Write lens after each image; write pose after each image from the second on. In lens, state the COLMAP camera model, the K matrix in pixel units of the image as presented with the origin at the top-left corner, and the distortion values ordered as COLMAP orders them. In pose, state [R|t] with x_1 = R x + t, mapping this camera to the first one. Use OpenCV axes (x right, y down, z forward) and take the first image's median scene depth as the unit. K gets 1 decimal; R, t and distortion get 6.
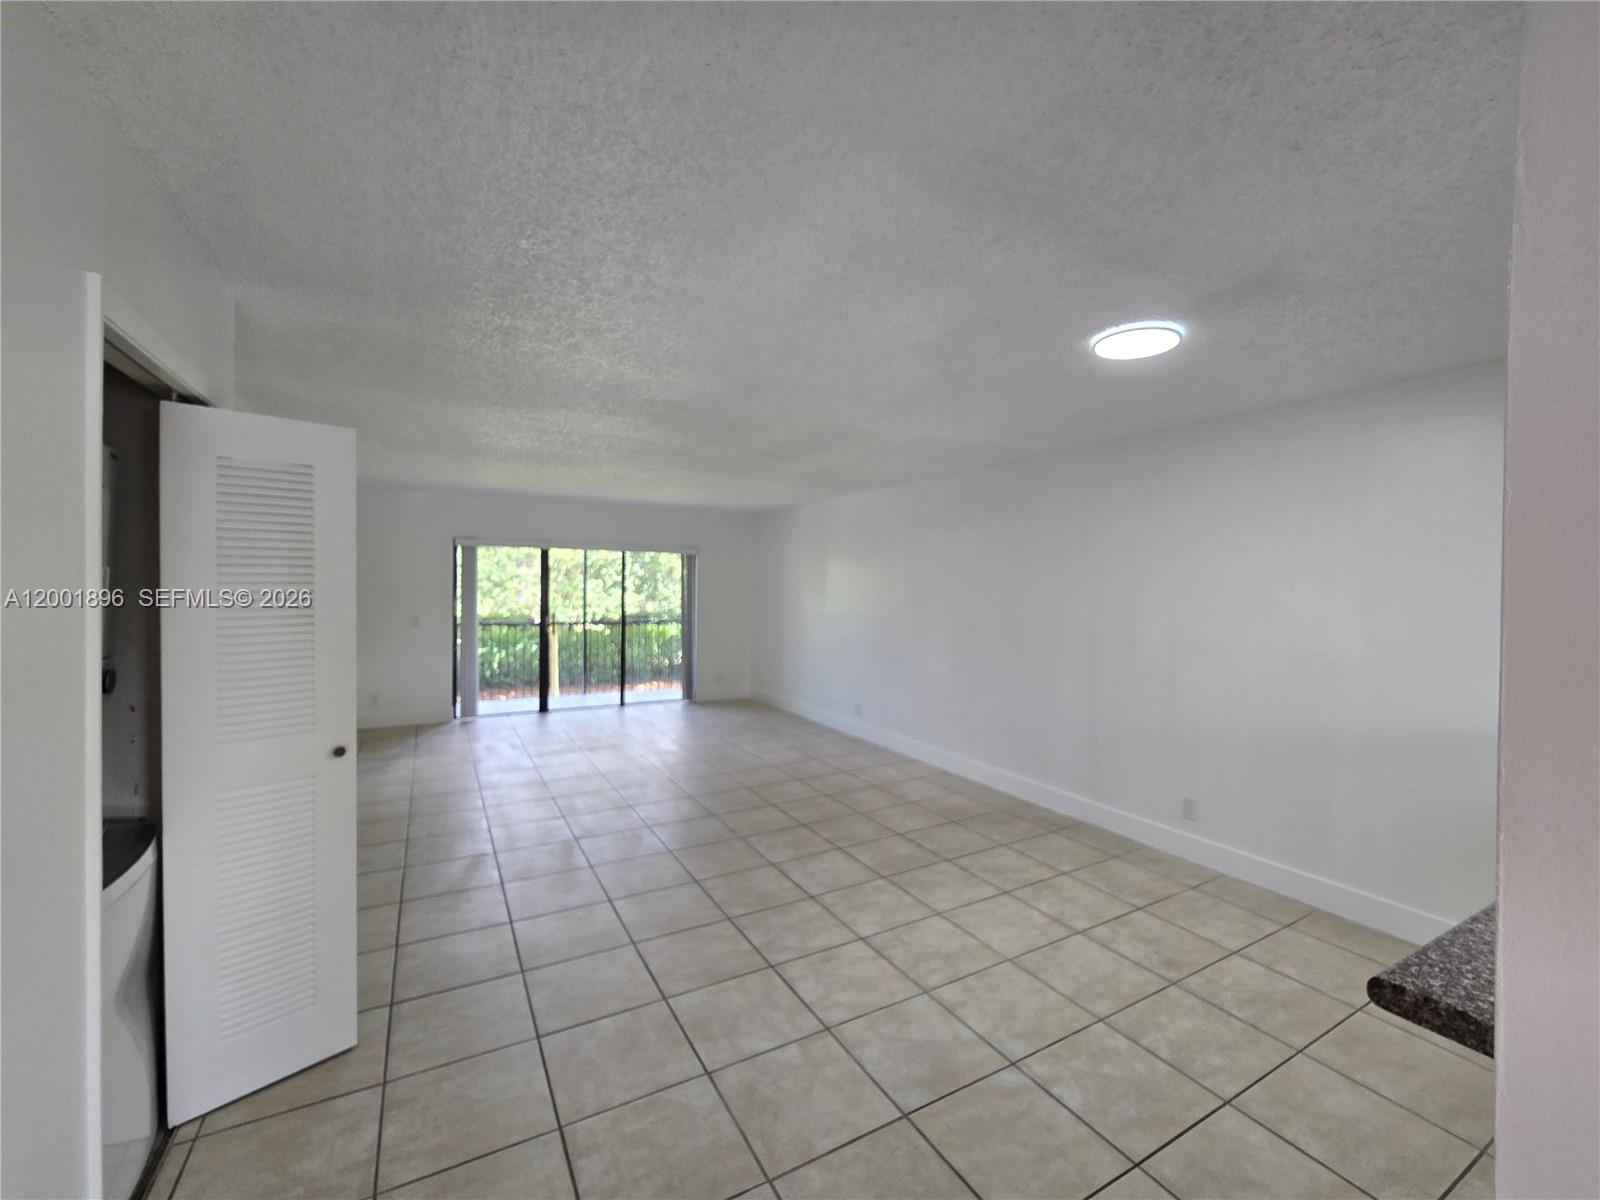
lens RADIAL K [[653.3, 0, 812.3], [0, 653.3, 604.5], [0, 0, 1]] dist [-0.005984, 0.002118]
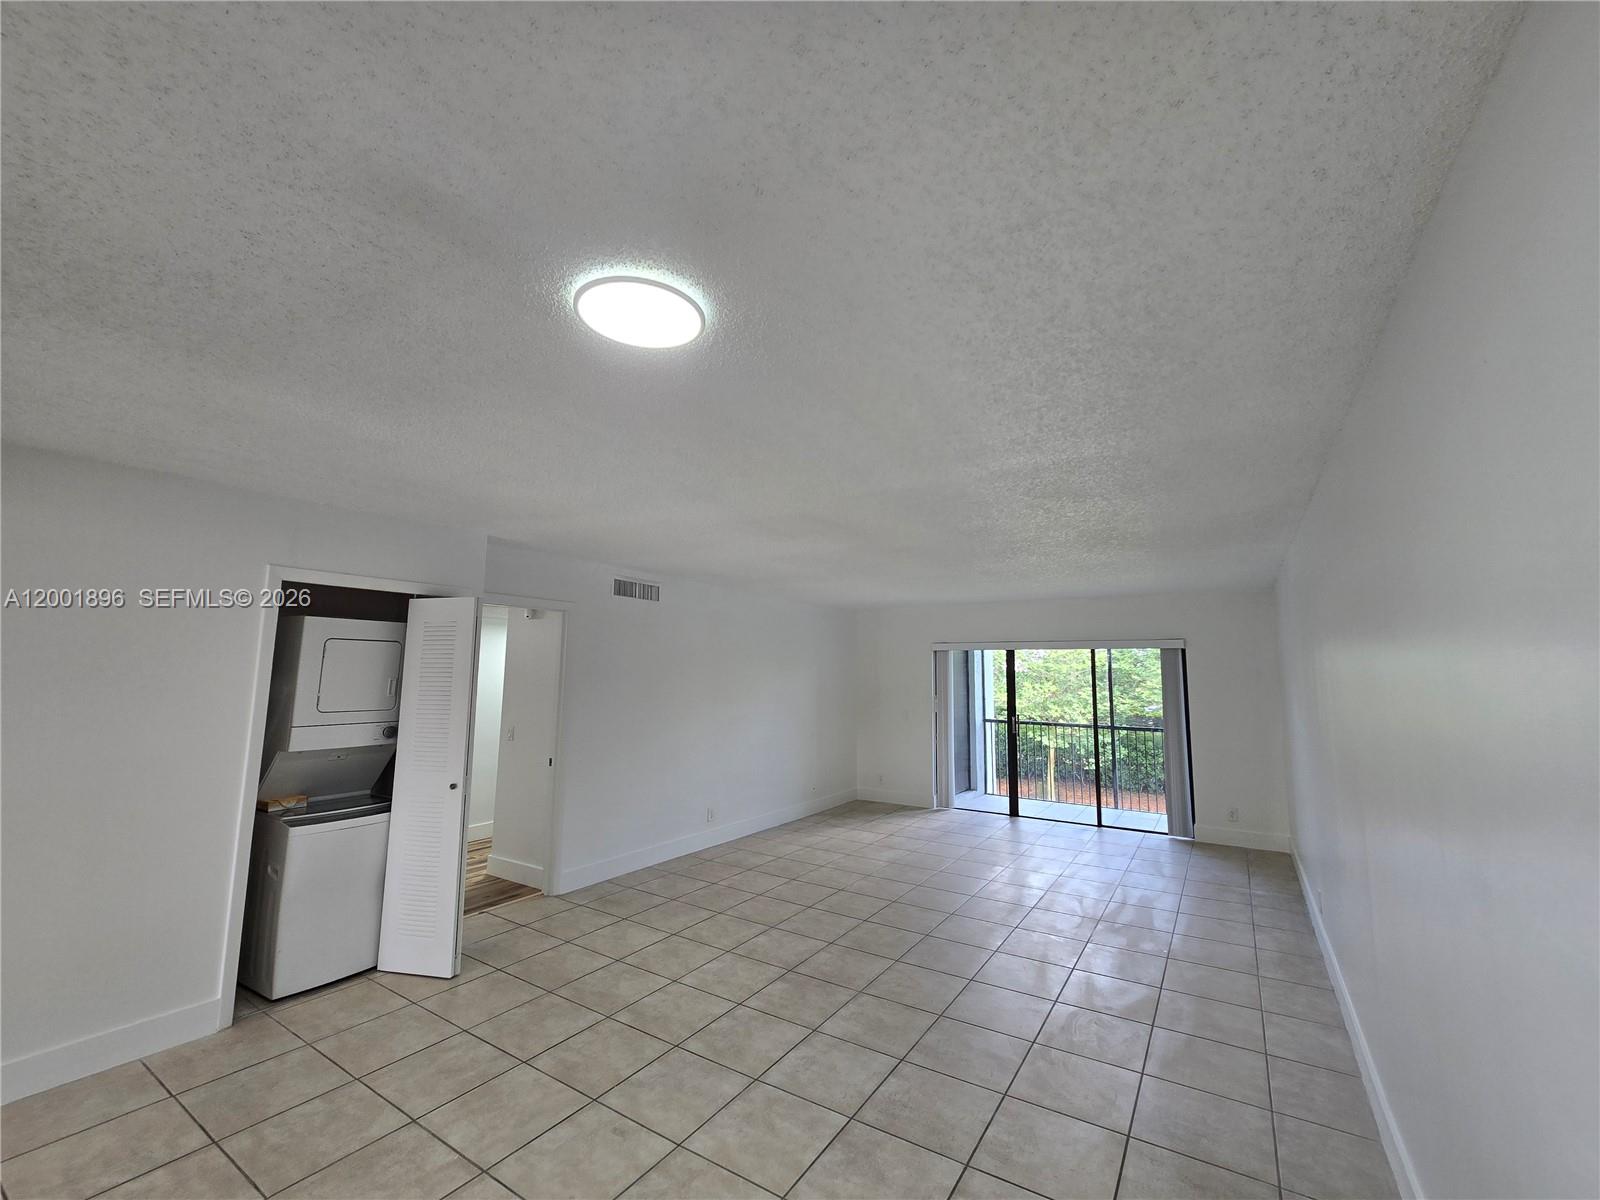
lens RADIAL K [[653.3, 0, 834.6], [0, 653.3, 584.3], [0, 0, 1]] dist [-0.005984, 0.002118]
pose [[0.481096, -0.124850, -0.867732, 0.770190], [-0.029849, 0.986900, -0.158545, -0.034269], [0.876160, 0.102176, 0.471067, 0.591460]]
